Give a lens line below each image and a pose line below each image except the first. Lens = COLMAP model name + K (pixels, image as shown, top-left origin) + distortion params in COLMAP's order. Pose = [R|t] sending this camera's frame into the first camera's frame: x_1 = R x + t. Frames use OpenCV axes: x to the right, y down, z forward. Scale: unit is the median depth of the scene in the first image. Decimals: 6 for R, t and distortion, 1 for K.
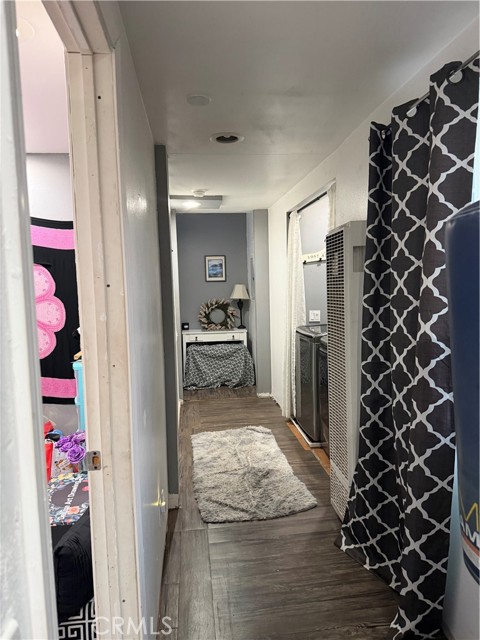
lens RADIAL K [[454.7, 0, 241.5], [0, 454.7, 321.7], [0, 0, 1]] dist [0.029289, -0.023106]
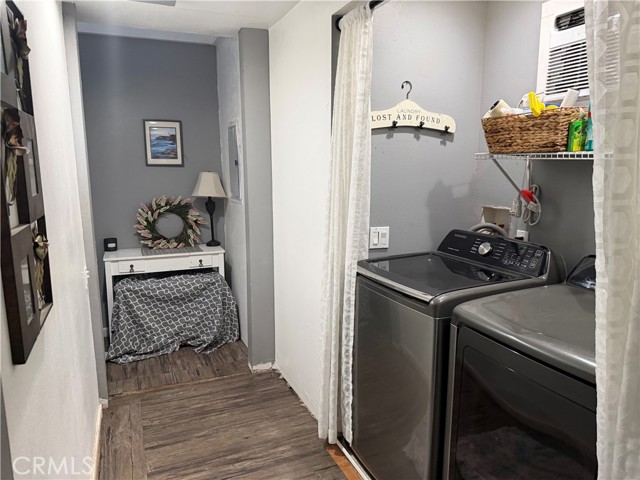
lens RADIAL K [[454.7, 0, 319.1], [0, 454.7, 236.1], [0, 0, 1]] dist [0.029289, -0.023106]
pose [[0.959232, -0.026406, 0.281384, -0.035274], [0.009179, 0.998011, 0.062366, -0.034894], [-0.282471, -0.057241, 0.957567, 0.397225]]
